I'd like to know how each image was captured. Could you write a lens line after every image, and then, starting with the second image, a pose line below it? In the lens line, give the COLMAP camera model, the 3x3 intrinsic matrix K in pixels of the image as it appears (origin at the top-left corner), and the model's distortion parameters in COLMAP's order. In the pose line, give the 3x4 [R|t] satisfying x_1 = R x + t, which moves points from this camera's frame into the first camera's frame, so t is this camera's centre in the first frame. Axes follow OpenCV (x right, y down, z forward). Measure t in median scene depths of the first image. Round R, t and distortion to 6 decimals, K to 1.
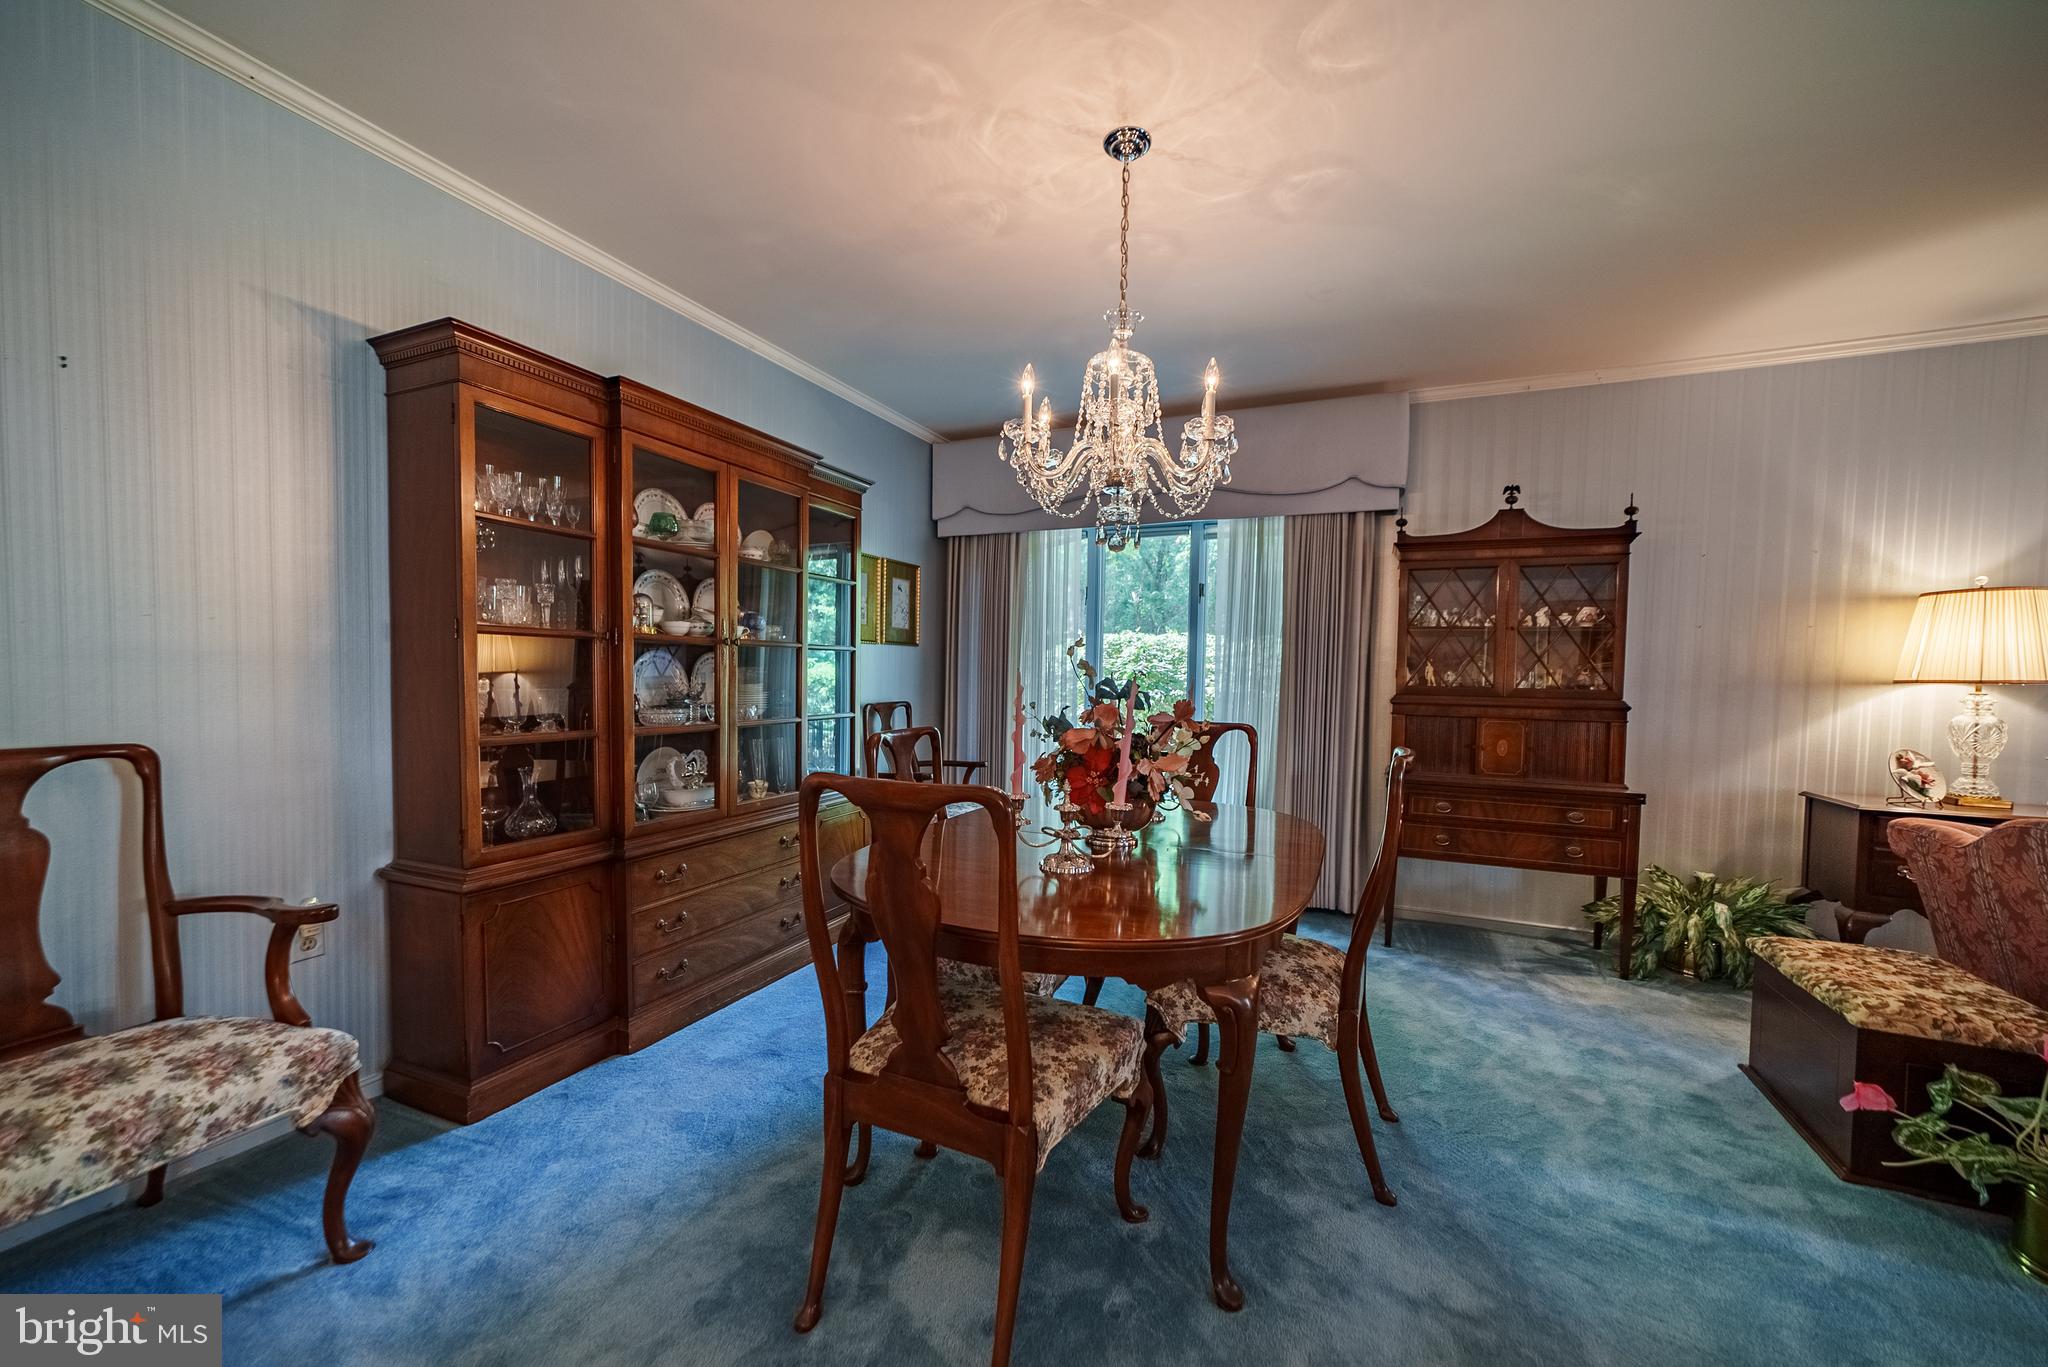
lens RADIAL K [[813.2, 0, 1019.9], [0, 813.2, 719.2], [0, 0, 1]] dist [-0.000490, -0.000061]
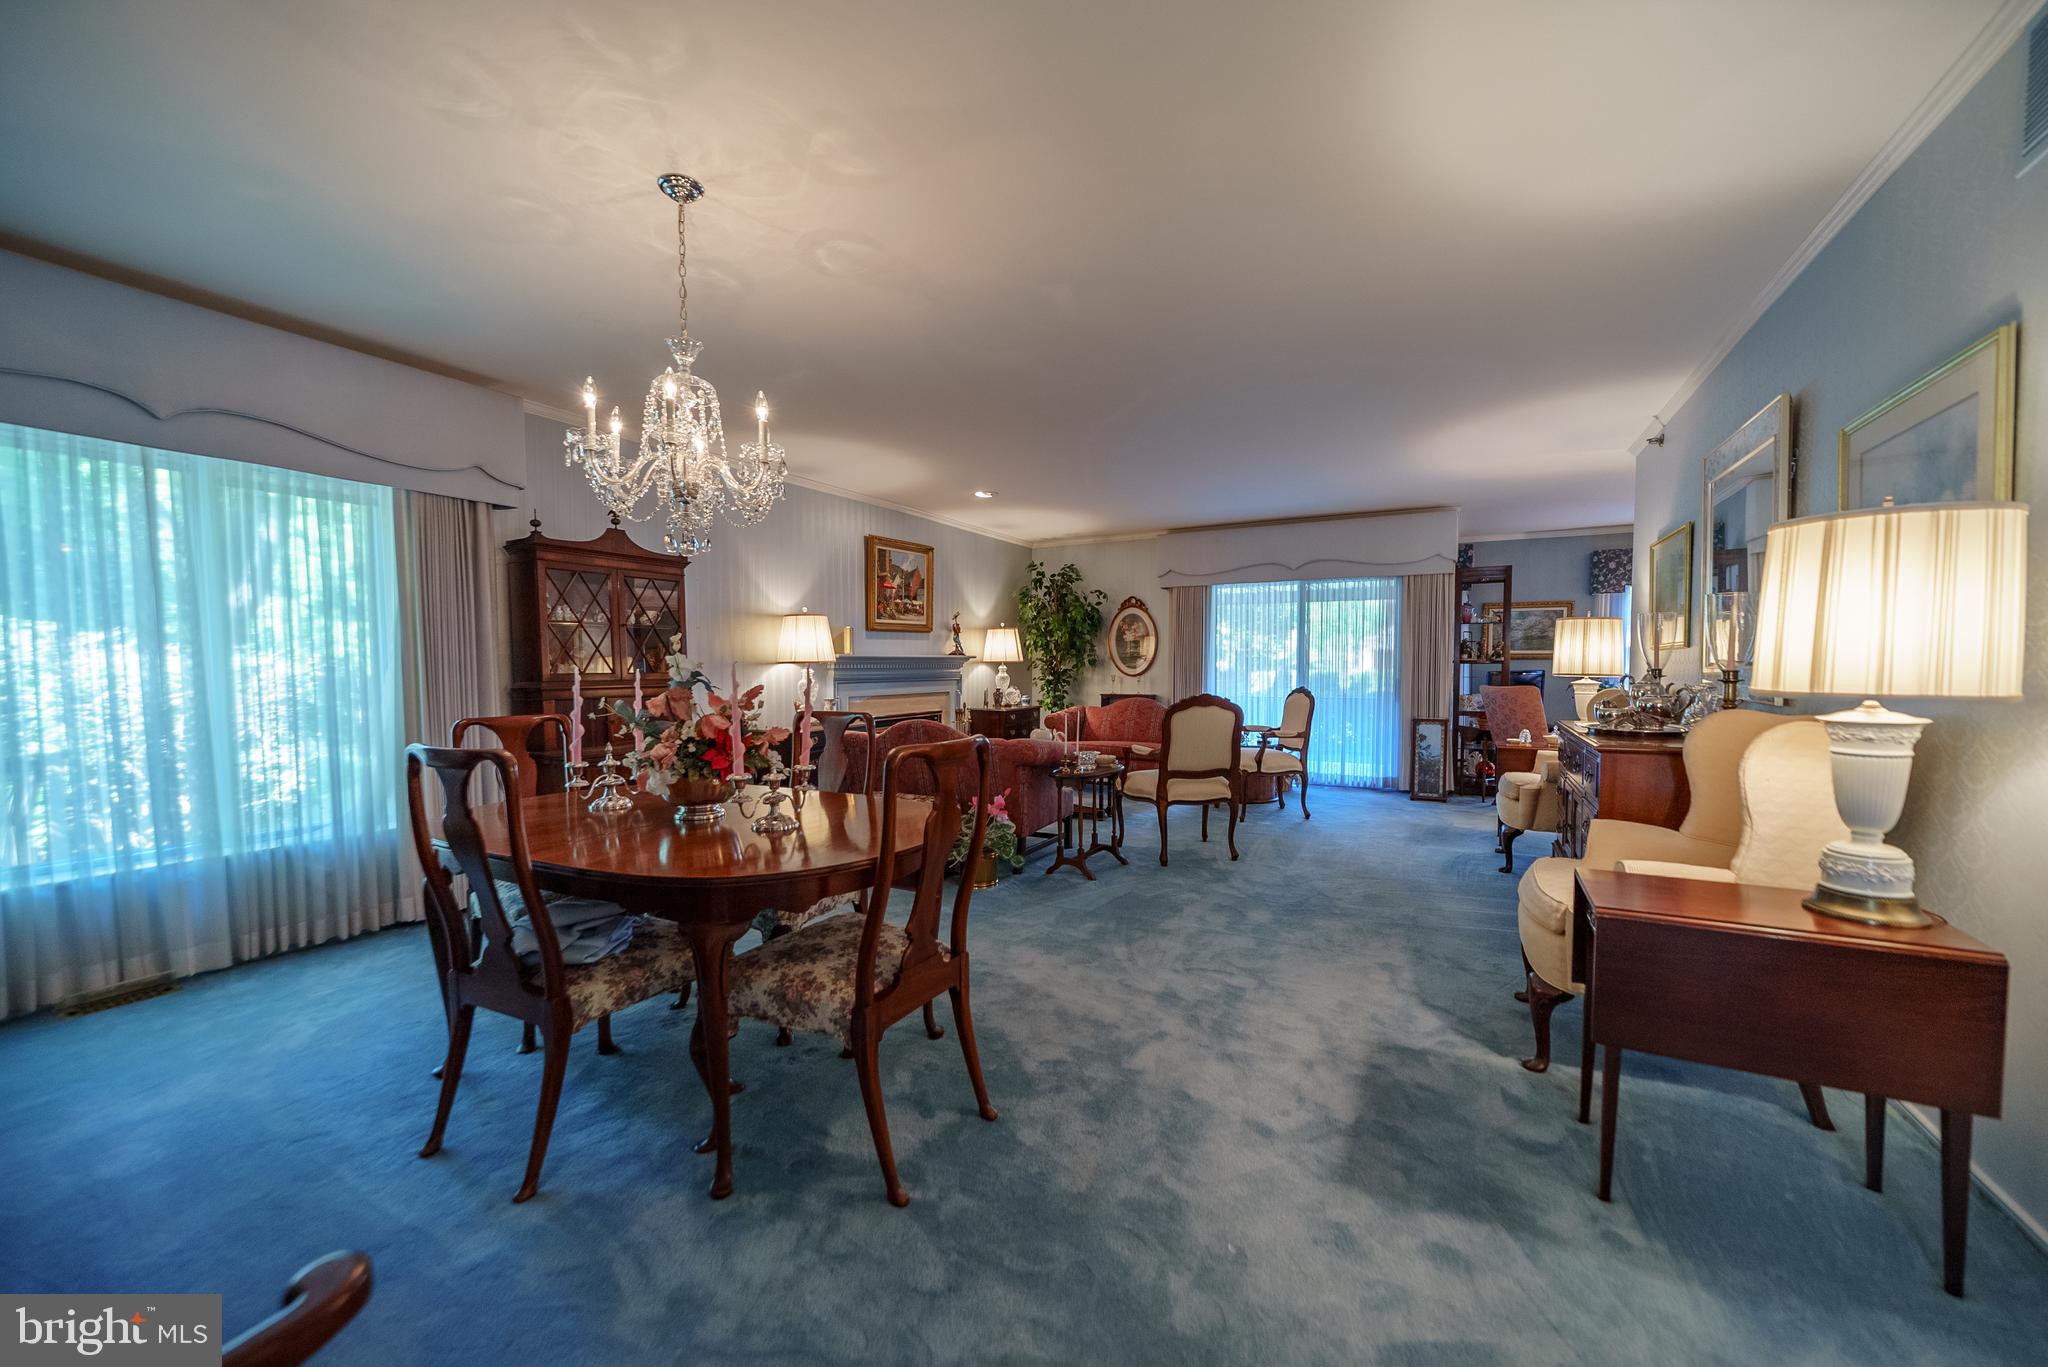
lens RADIAL K [[816.4, 0, 1018.9], [0, 816.4, 696.8], [0, 0, 1]] dist [-0.002744, -0.000239]
pose [[0.054325, -0.053681, 0.997079, -0.647760], [0.066766, 0.996514, 0.050013, -0.023966], [-0.996289, 0.063854, 0.057720, 0.338415]]
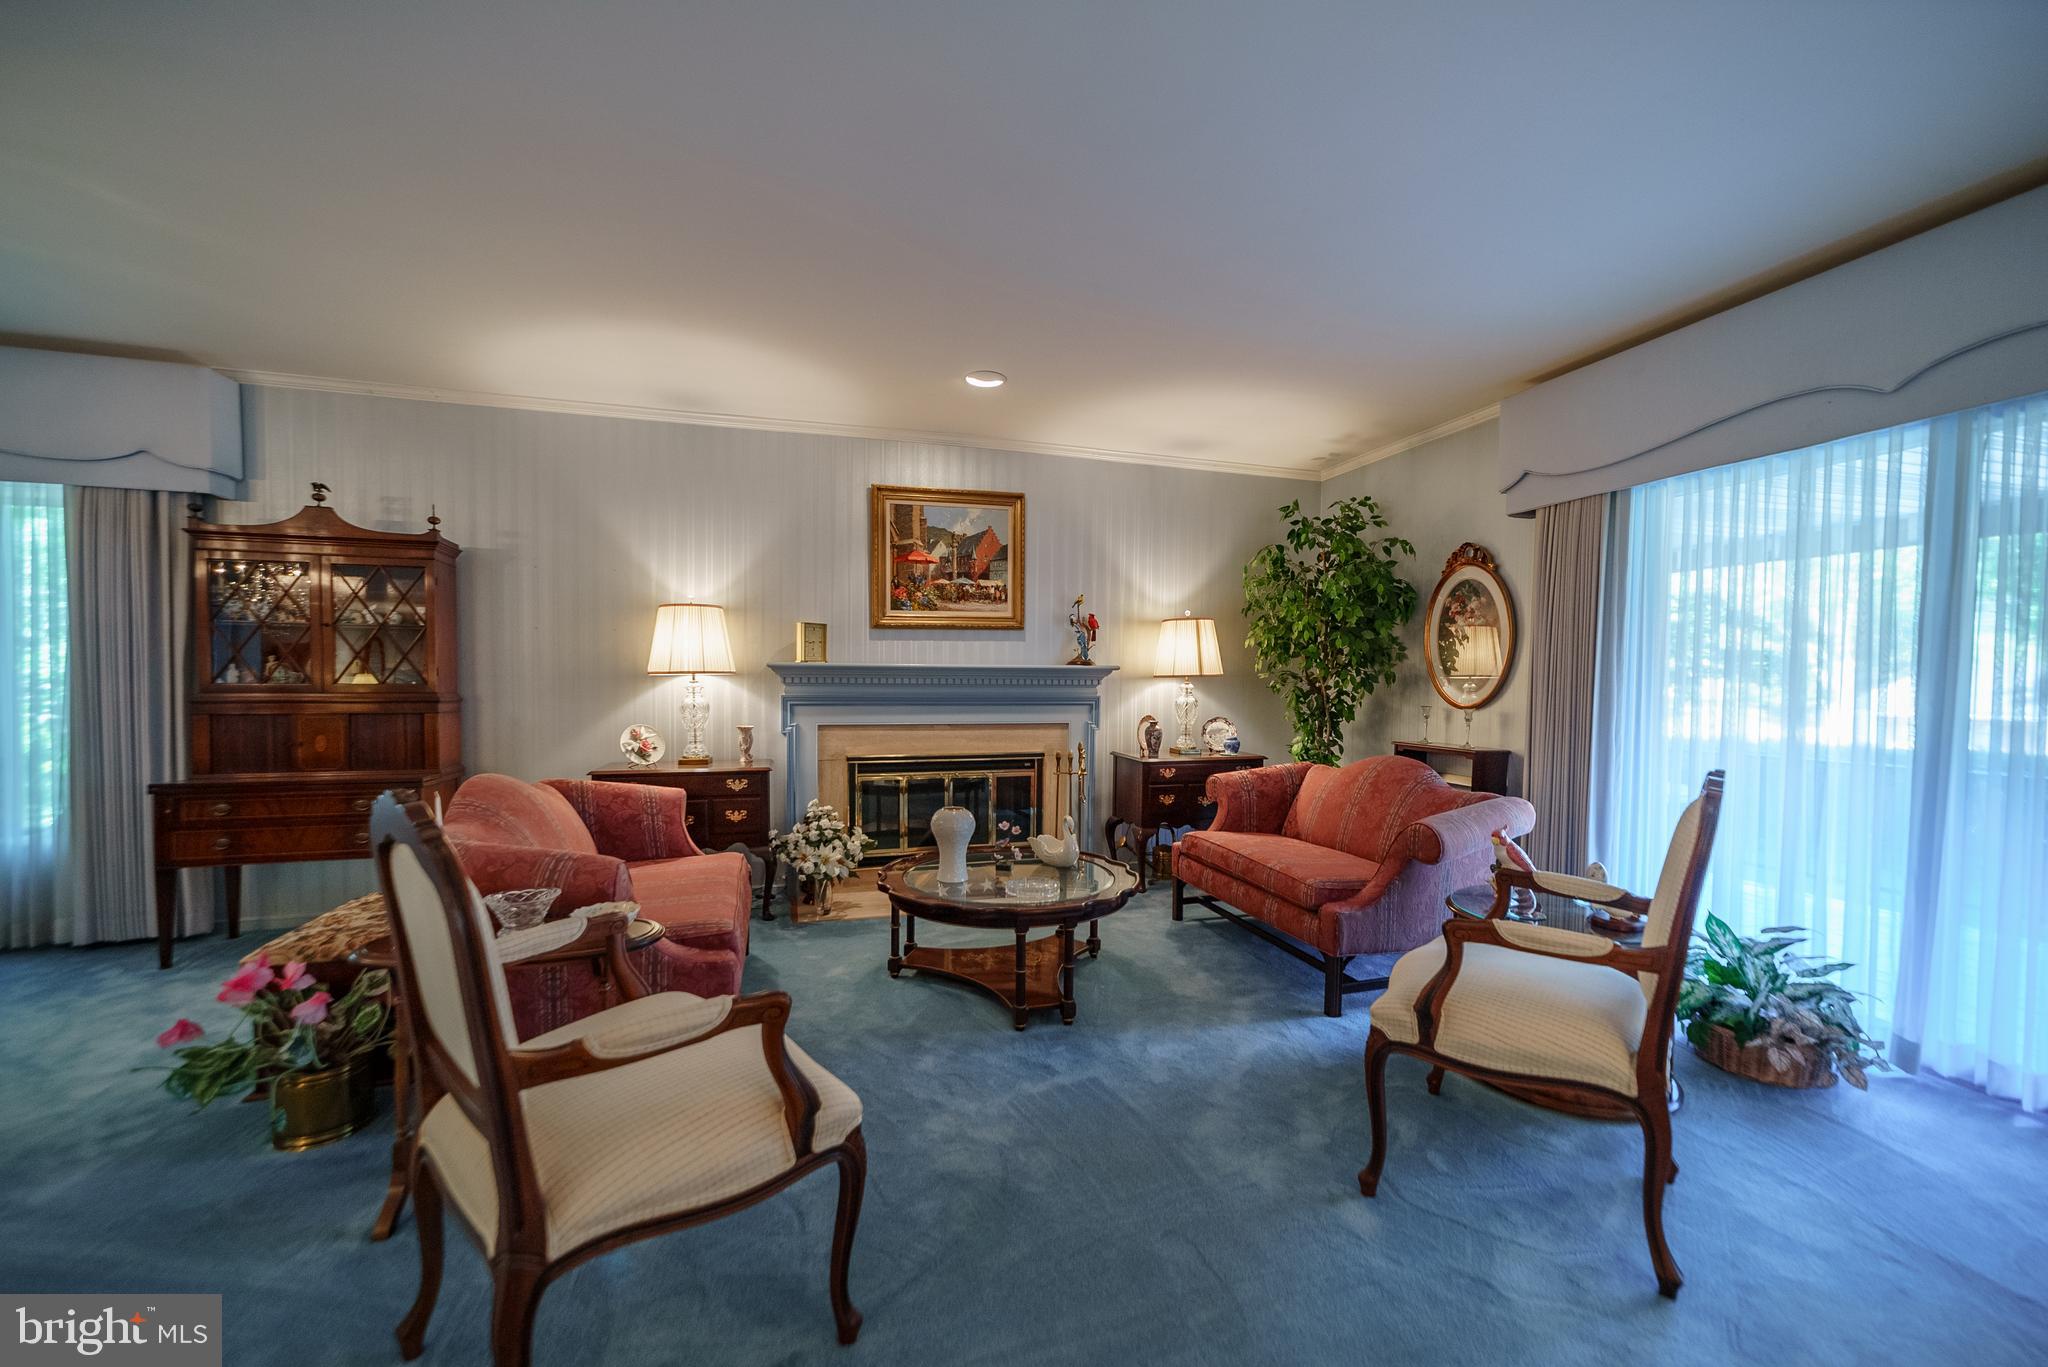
lens RADIAL K [[816.4, 0, 1018.9], [0, 816.4, 696.8], [0, 0, 1]] dist [-0.002744, -0.000239]
pose [[0.746375, -0.022629, 0.665141, 0.591656], [0.045199, 0.998838, -0.016737, 0.035240], [-0.663989, 0.042556, 0.746530, -0.331791]]
